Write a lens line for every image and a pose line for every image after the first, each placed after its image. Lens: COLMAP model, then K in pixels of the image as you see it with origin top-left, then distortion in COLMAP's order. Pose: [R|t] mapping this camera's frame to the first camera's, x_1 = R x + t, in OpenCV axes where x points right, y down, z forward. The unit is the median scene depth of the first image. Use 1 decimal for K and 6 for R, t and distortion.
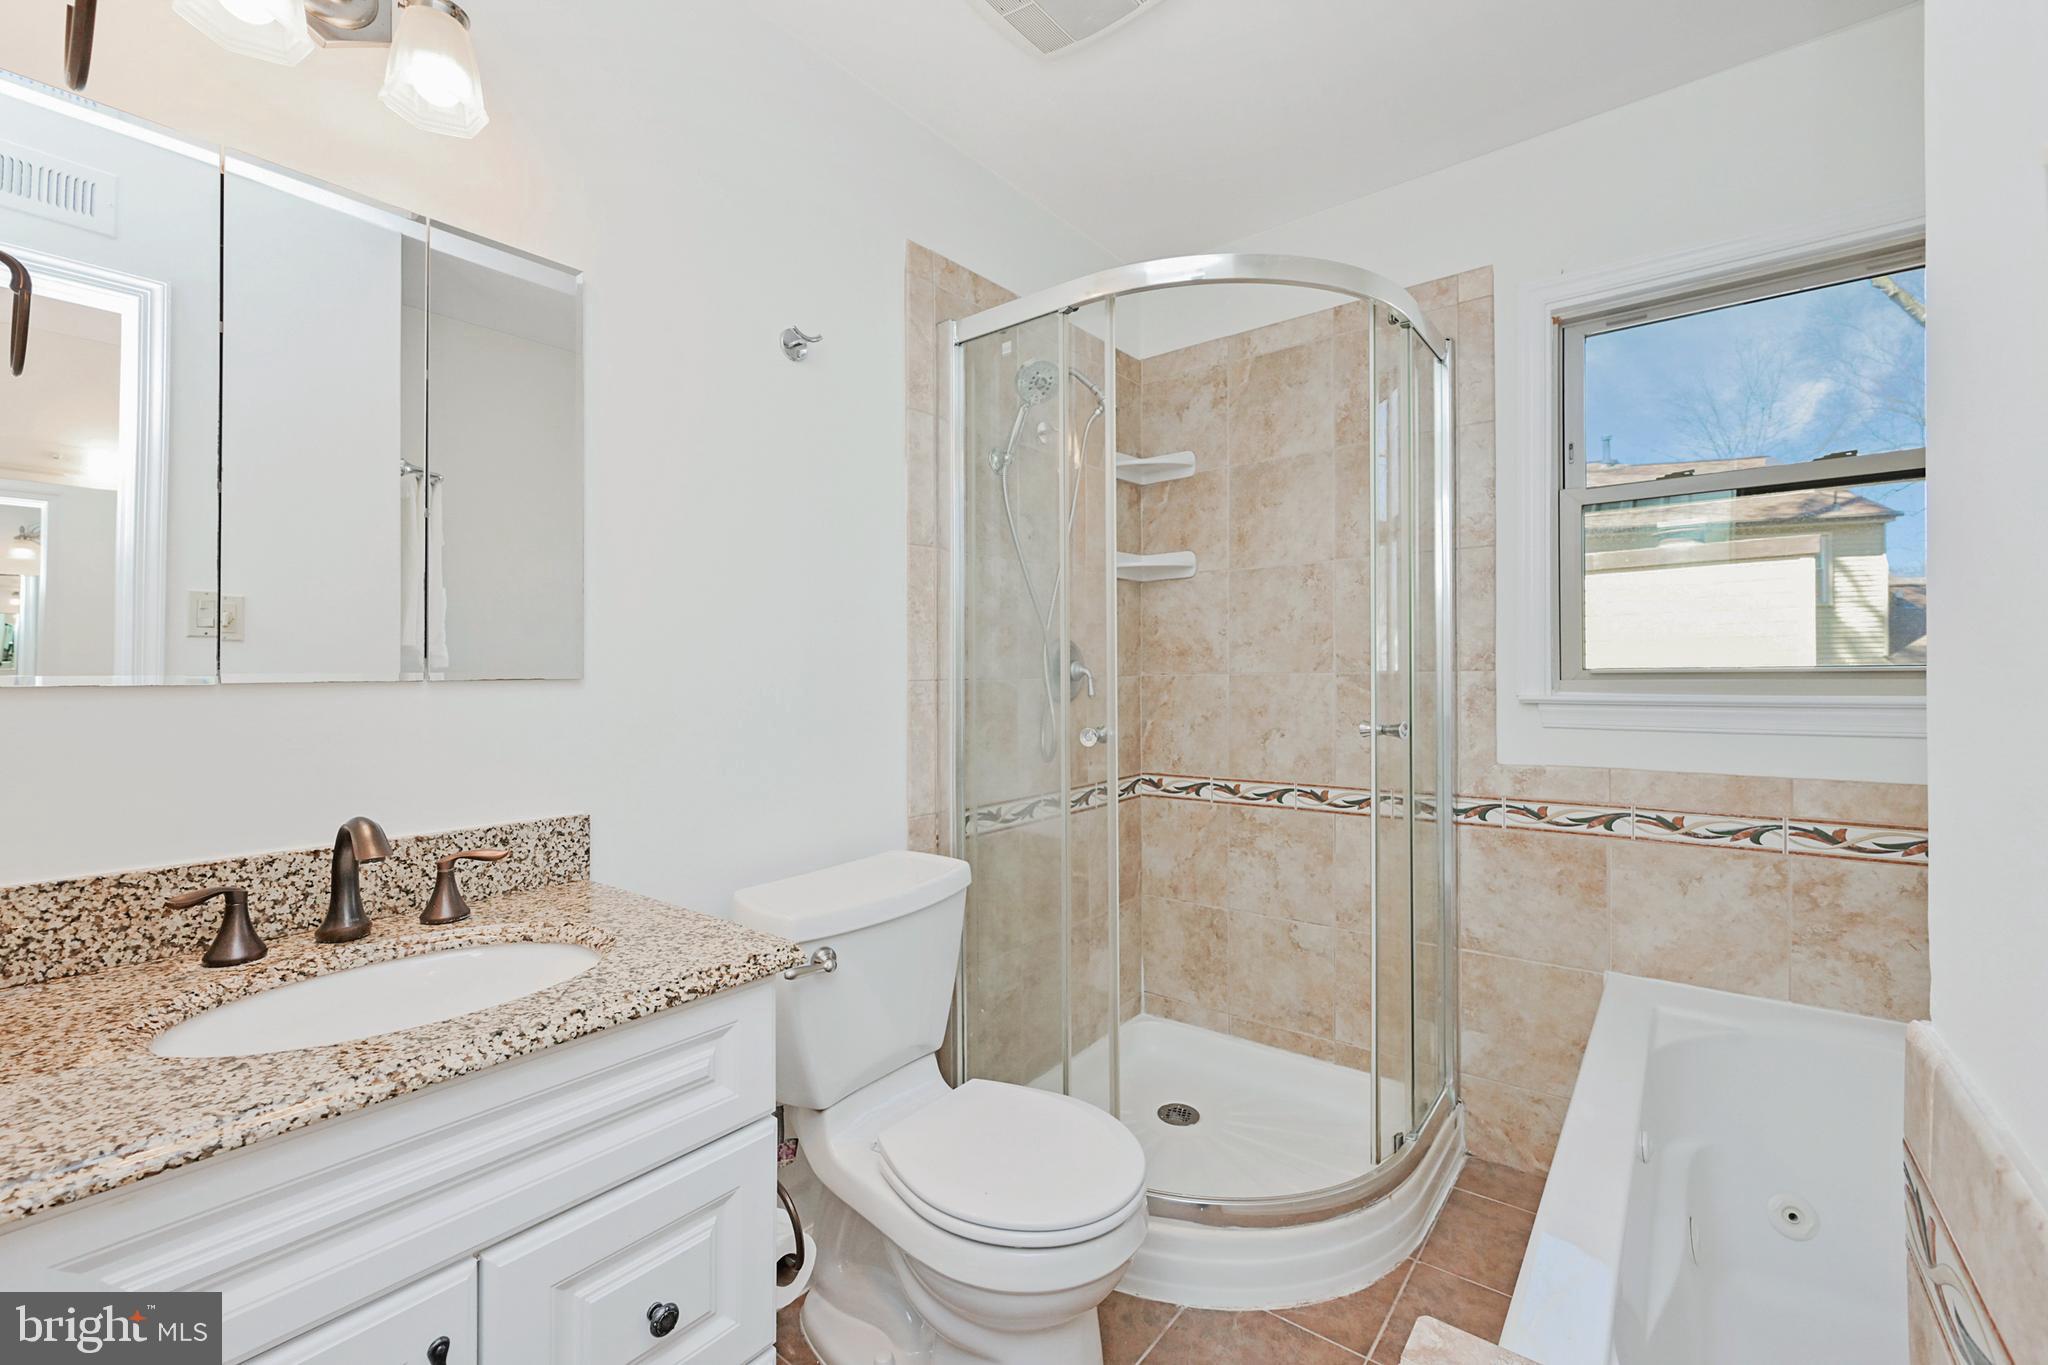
lens RADIAL K [[881.6, 0, 1014.3], [0, 881.6, 692.6], [0, 0, 1]] dist [-0.000048, 0.000468]
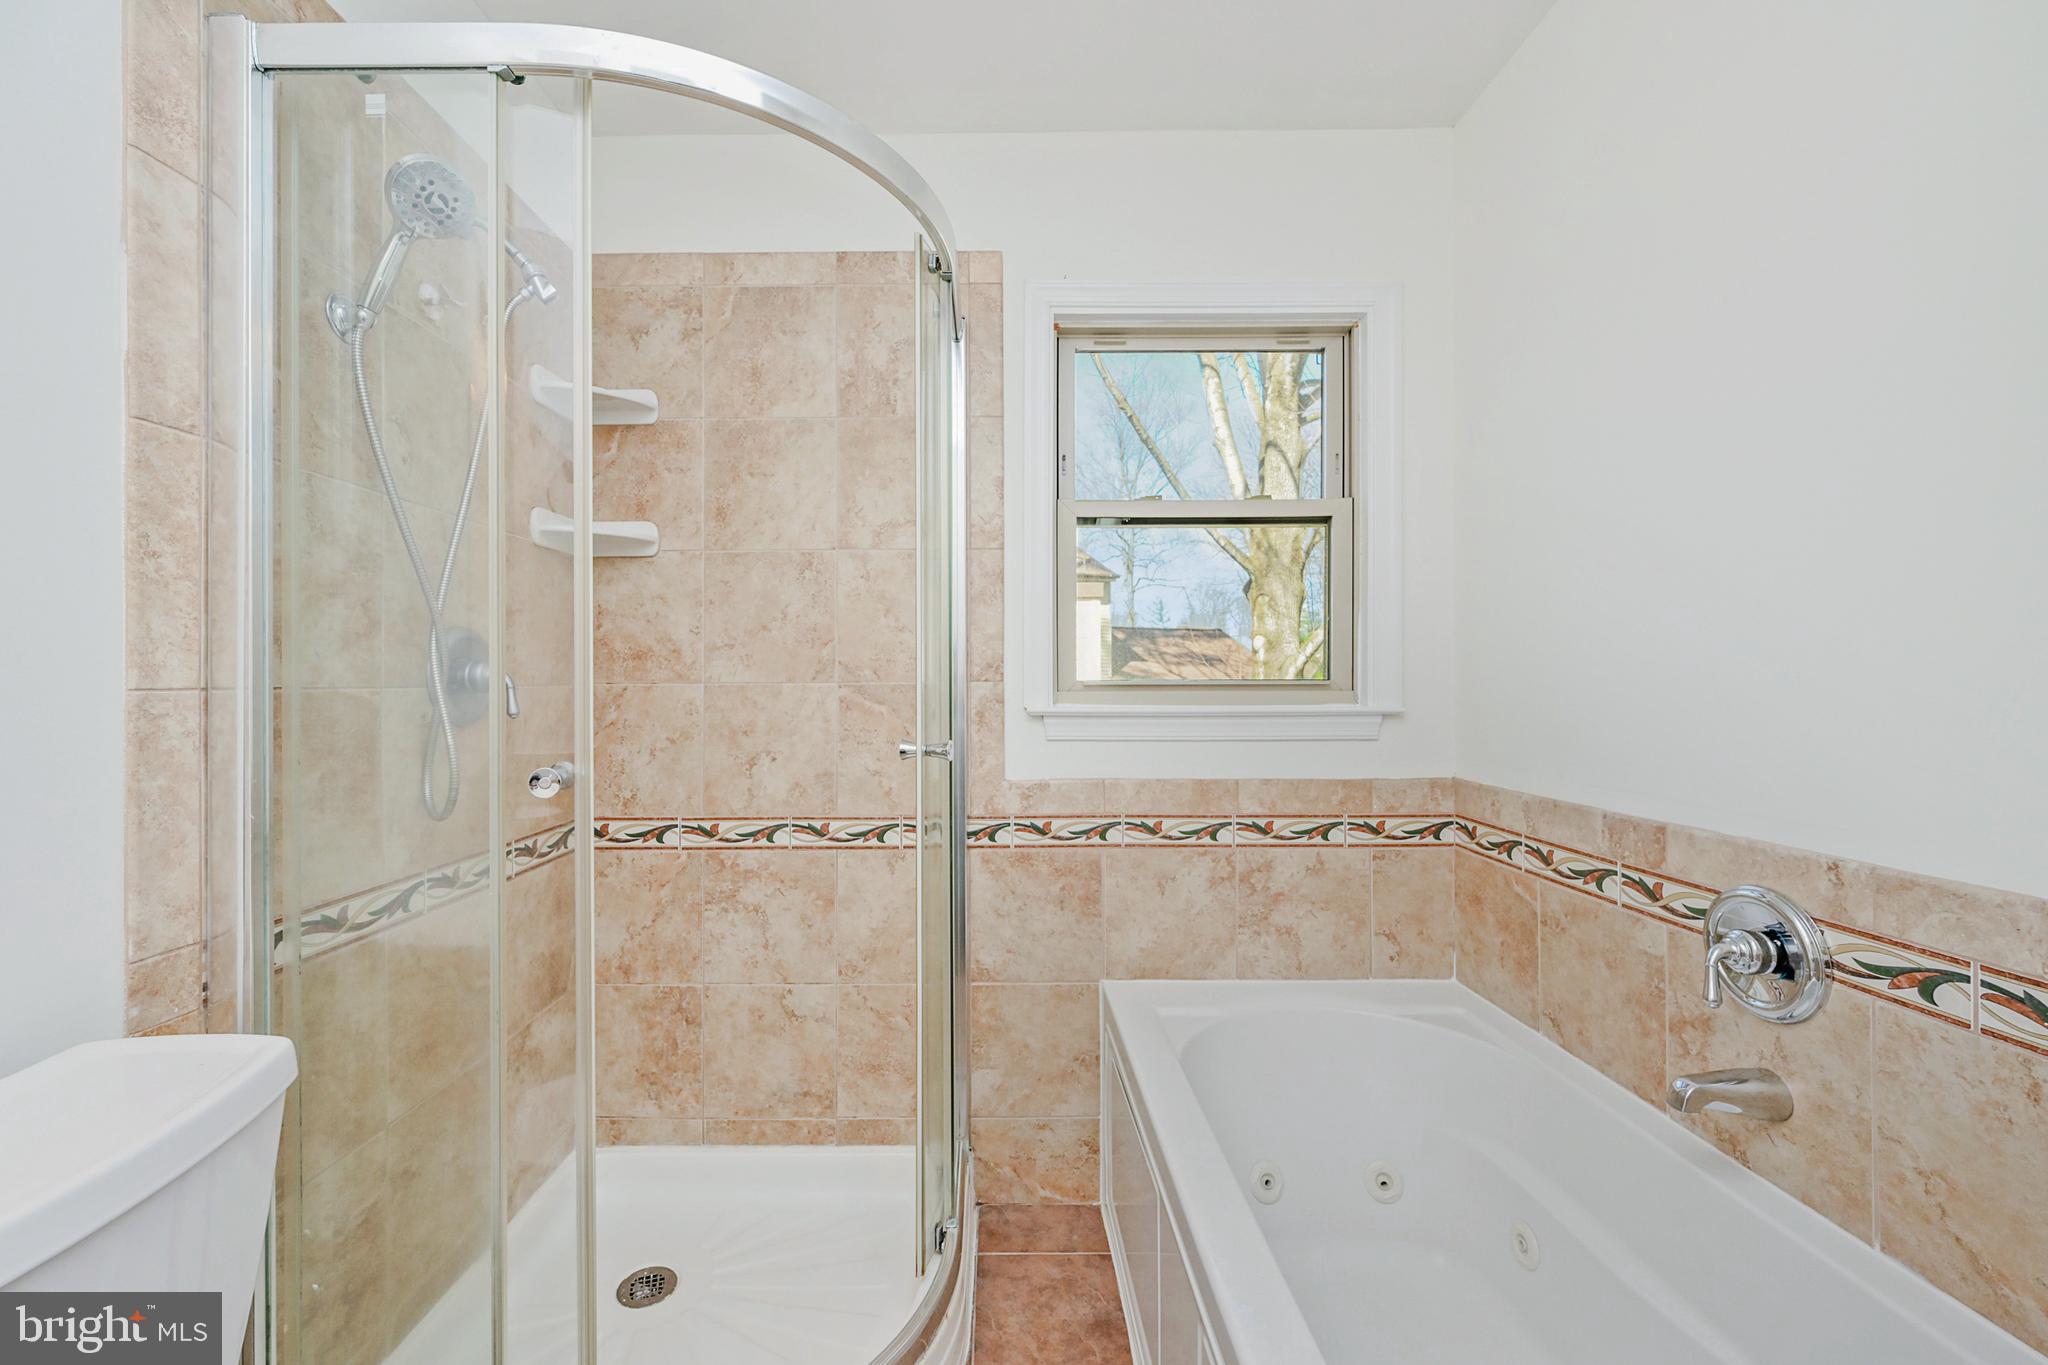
lens RADIAL K [[881.6, 0, 1014.3], [0, 881.6, 692.6], [0, 0, 1]] dist [-0.000048, 0.000468]
pose [[0.783500, 0.001059, 0.621390, -0.031856], [0.008590, 0.999885, -0.012536, -0.001250], [-0.621332, 0.015160, 0.783401, 0.251289]]
